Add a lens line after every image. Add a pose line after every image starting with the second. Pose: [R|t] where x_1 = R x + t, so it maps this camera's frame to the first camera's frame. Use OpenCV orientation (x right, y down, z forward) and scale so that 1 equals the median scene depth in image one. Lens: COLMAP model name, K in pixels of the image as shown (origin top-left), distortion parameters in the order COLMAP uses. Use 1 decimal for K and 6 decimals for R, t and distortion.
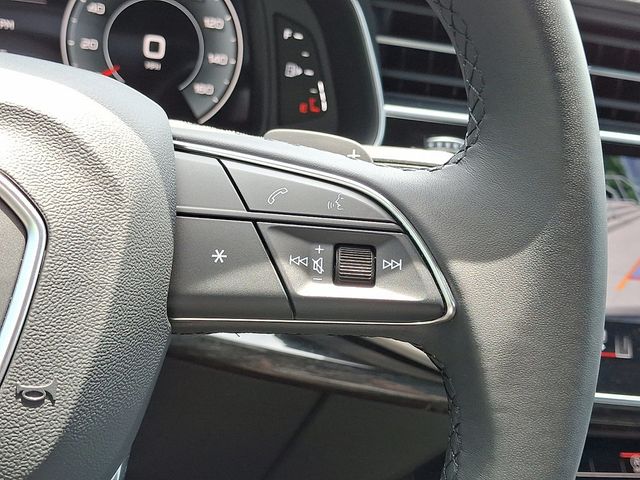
lens RADIAL K [[876.4, 0, 317.7], [0, 876.4, 242.7], [0, 0, 1]] dist [0.264306, 0.000000]
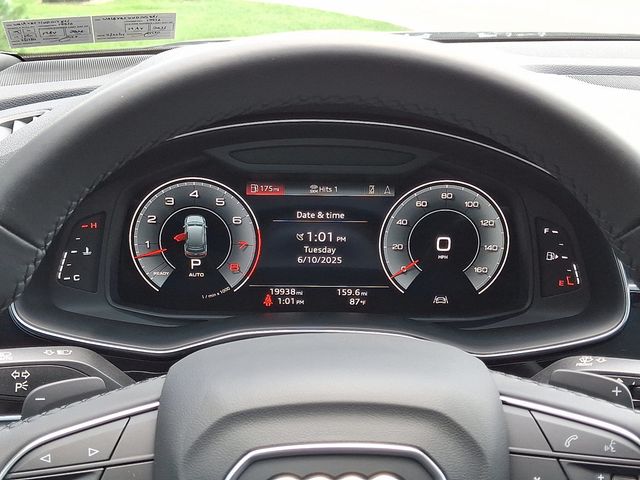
lens RADIAL K [[889.0, 0, 324.1], [0, 889.0, 237.7], [0, 0, 1]] dist [0.101512, 0.000000]
pose [[0.968772, -0.054424, -0.241906, -0.060711], [0.047501, 0.998280, -0.034363, -0.364550], [0.243360, 0.021799, 0.969691, -0.661527]]
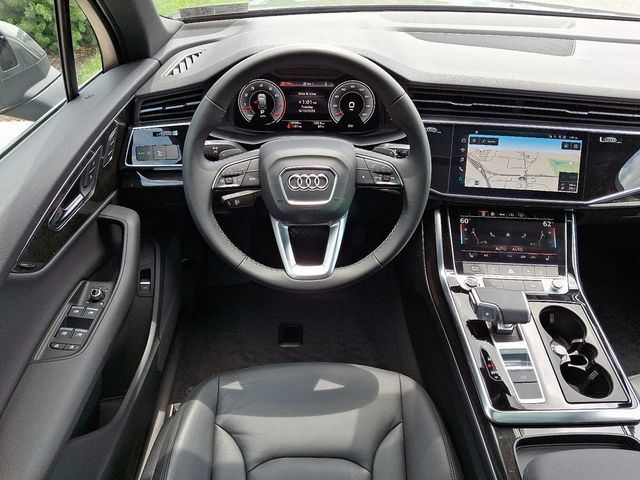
lens RADIAL K [[486.0, 0, 319.0], [0, 486.0, 238.1], [0, 0, 1]] dist [0.043394, -0.081932]
pose [[0.969228, 0.020983, -0.245267, 0.379270], [0.045737, 0.963662, 0.263181, -0.429628], [0.241877, -0.266300, 0.933049, -2.082784]]
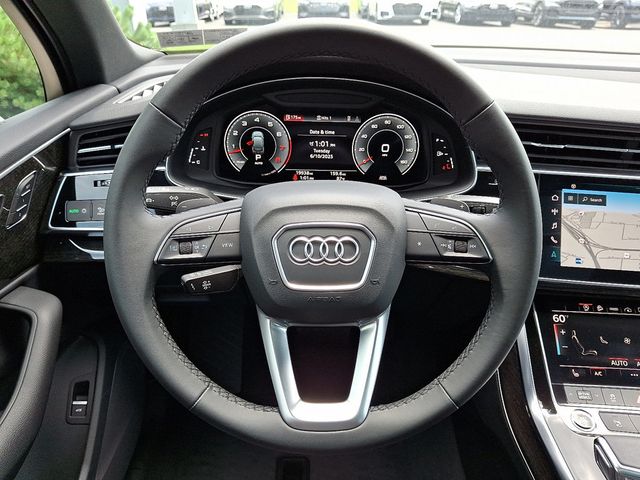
lens RADIAL K [[486.0, 0, 324.7], [0, 486.0, 238.2], [0, 0, 1]] dist [0.043394, -0.081932]
pose [[0.966931, -0.010047, -0.254840, 0.012758], [0.034955, 0.995015, 0.093398, -0.182356], [0.252631, -0.099218, 0.962462, -0.852474]]
